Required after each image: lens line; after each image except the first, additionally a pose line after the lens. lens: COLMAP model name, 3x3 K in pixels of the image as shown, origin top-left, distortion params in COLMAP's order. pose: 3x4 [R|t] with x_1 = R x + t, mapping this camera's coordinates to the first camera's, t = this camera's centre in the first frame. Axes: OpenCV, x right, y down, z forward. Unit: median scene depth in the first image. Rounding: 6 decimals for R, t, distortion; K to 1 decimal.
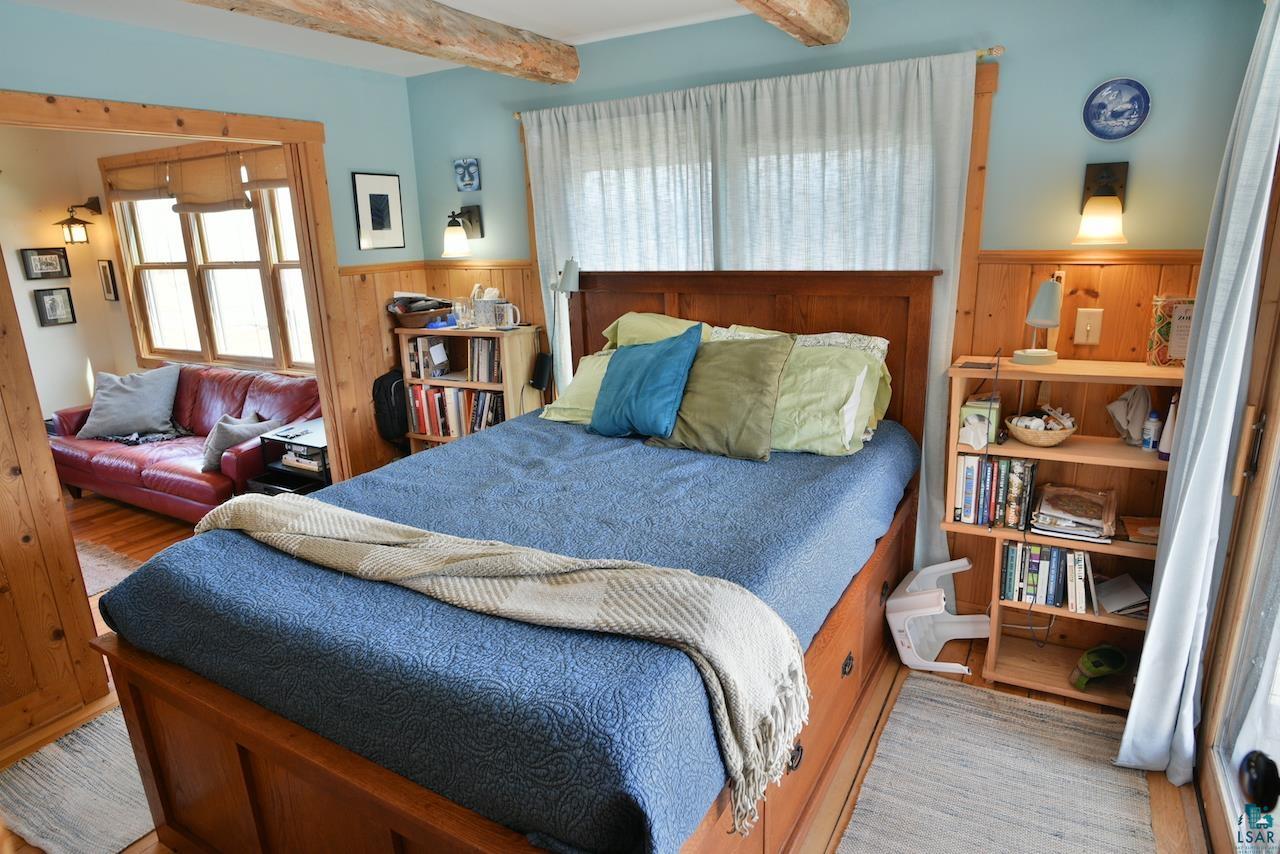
lens RADIAL K [[738.7, 0, 635.0], [0, 738.7, 427.2], [0, 0, 1]] dist [-0.037944, 0.016591]
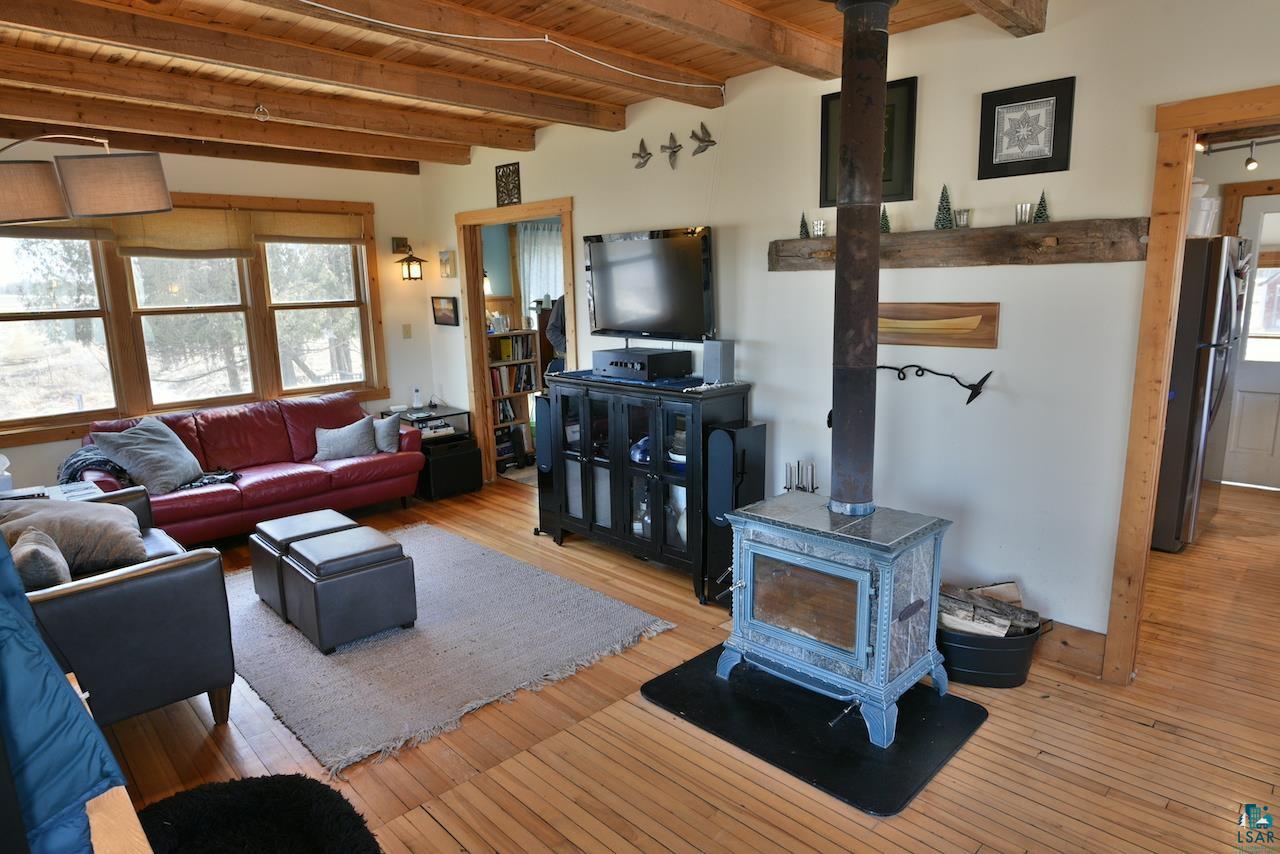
lens RADIAL K [[738.7, 0, 635.0], [0, 738.7, 427.2], [0, 0, 1]] dist [-0.037944, 0.016591]
pose [[0.264656, -0.161132, 0.950786, -1.340700], [0.262175, 0.960828, 0.089857, 0.007394], [-0.928020, 0.225491, 0.296533, 0.148879]]
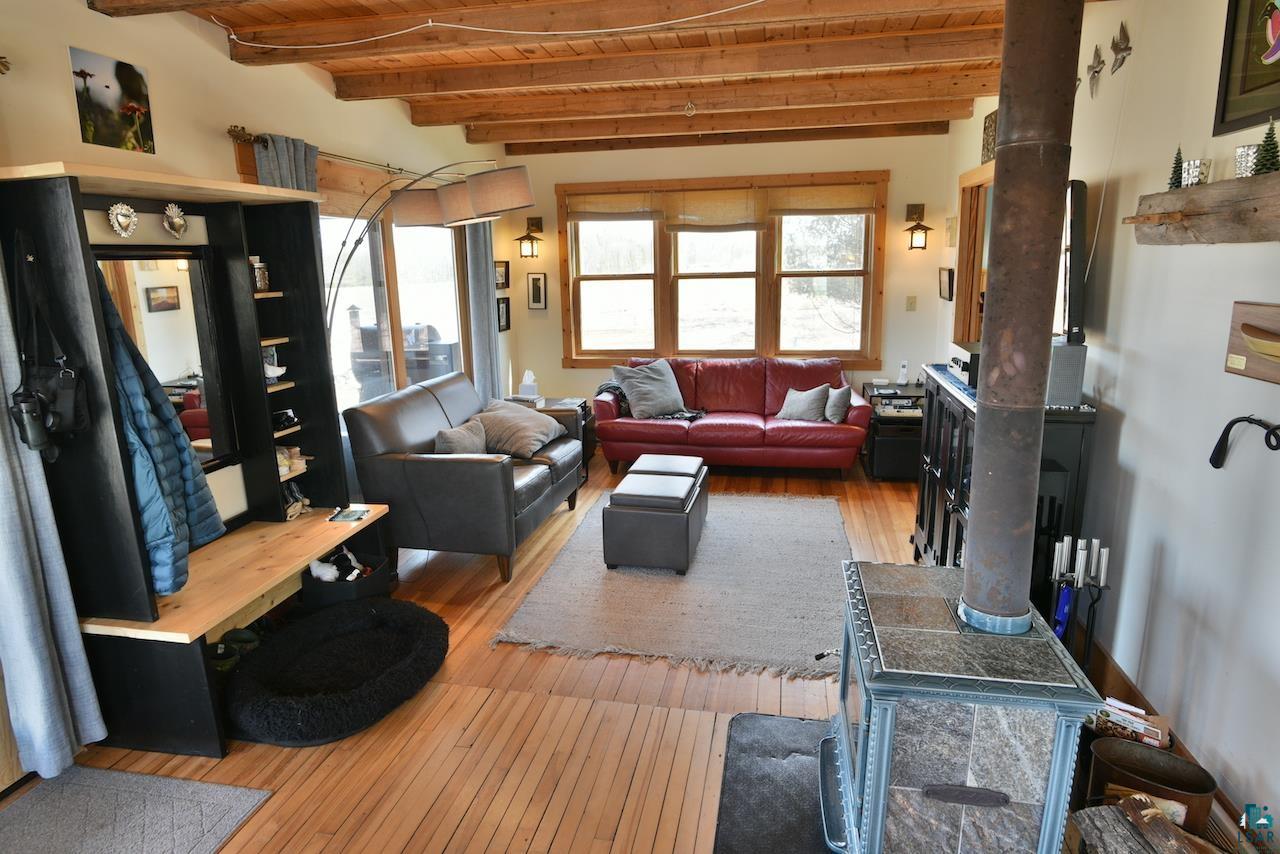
lens RADIAL K [[735.8, 0, 640.0], [0, 735.8, 427.0], [0, 0, 1]] dist [-0.043140, 0.016541]
pose [[0.946404, -0.064960, 0.316385, -1.045741], [0.080115, 0.996167, -0.035115, 0.065129], [-0.312891, 0.058580, 0.947981, -0.120572]]
